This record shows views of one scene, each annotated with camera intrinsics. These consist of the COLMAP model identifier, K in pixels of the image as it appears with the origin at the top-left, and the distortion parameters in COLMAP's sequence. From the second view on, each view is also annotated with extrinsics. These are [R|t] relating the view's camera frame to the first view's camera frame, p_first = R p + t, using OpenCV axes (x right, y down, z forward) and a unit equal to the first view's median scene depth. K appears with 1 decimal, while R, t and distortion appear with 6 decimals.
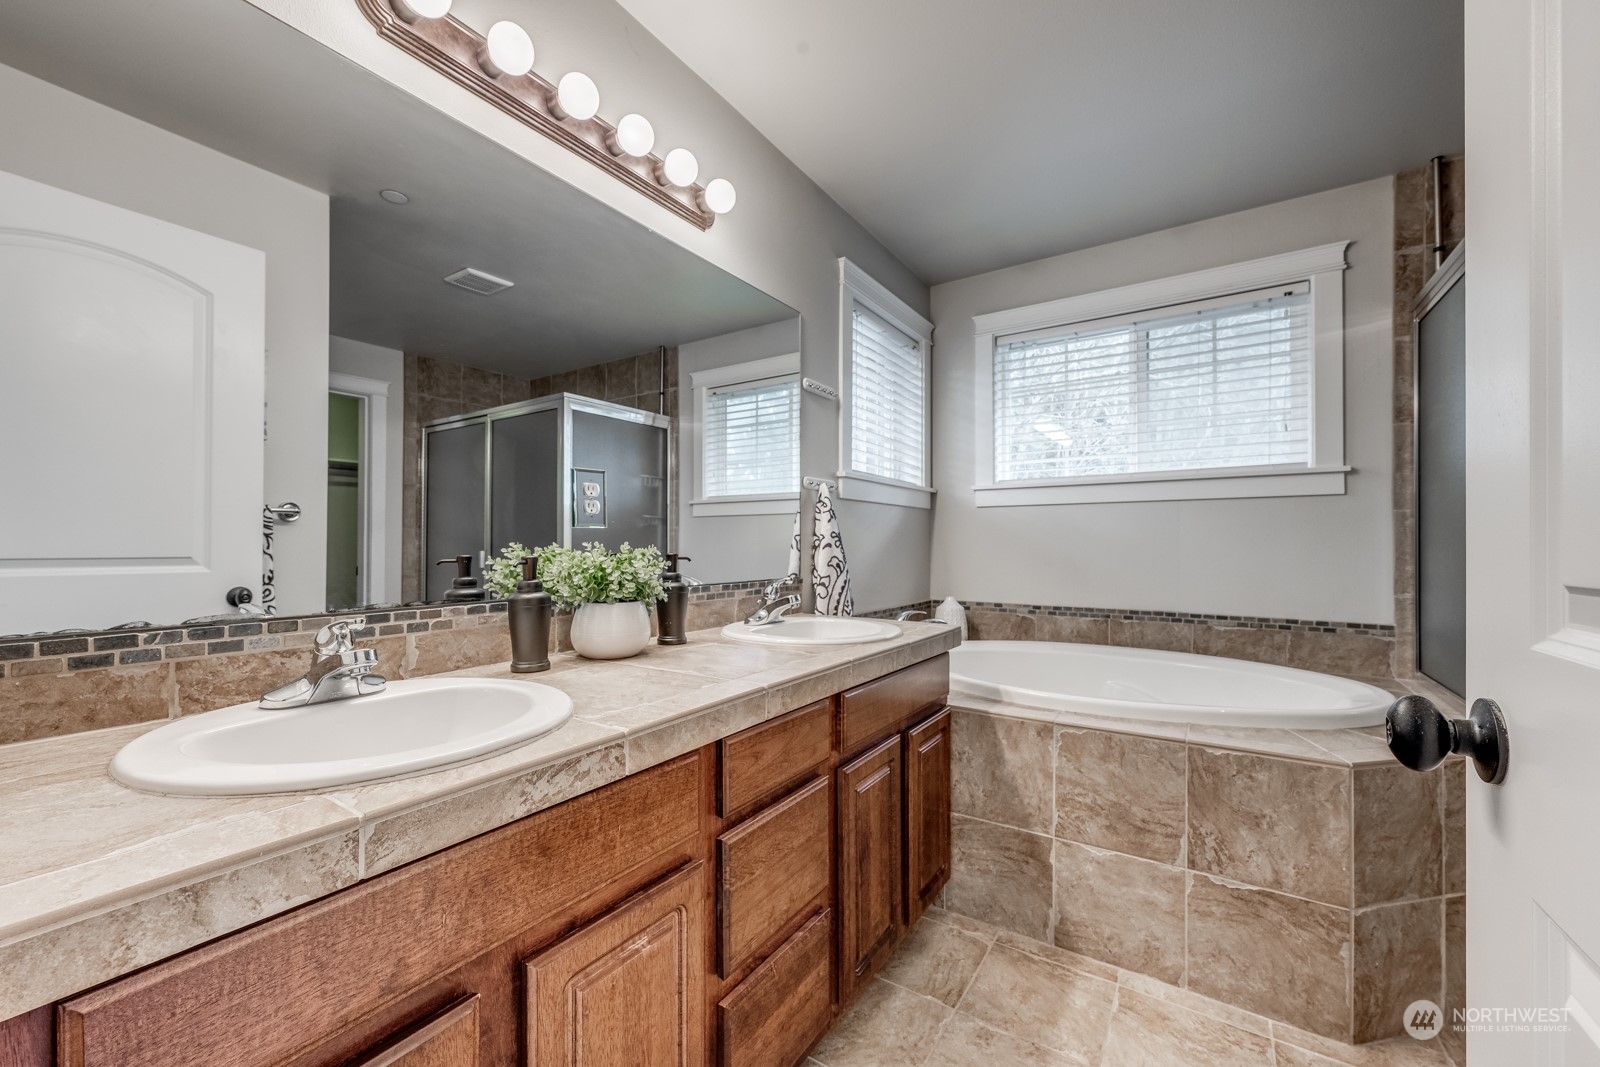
lens RADIAL K [[628.0, 0, 797.9], [0, 628.0, 542.5], [0, 0, 1]] dist [0.001179, 0.000080]
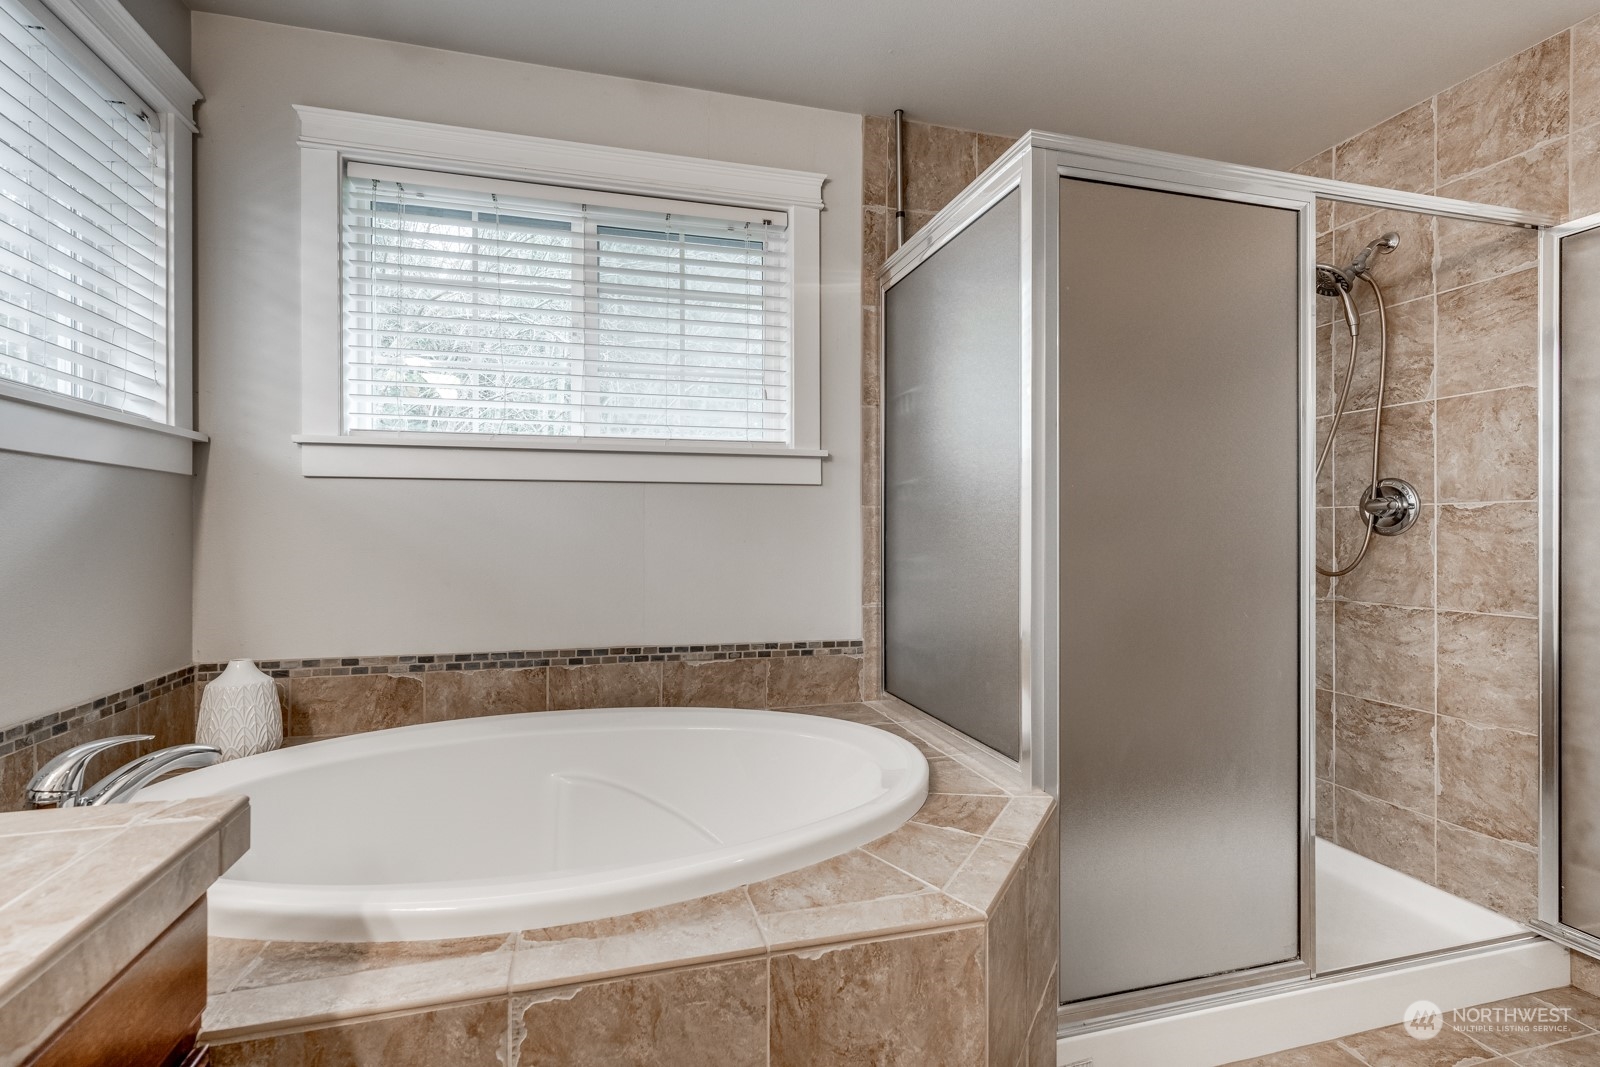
lens RADIAL K [[752.3, 0, 800.0], [0, 752.3, 533.5], [0, 0, 1]] dist [0.001346, 0.000448]
pose [[0.654977, -0.001378, 0.755647, 0.108629], [-0.003227, 0.999984, 0.004621, -0.017379], [-0.755642, -0.005465, 0.654962, 0.369105]]
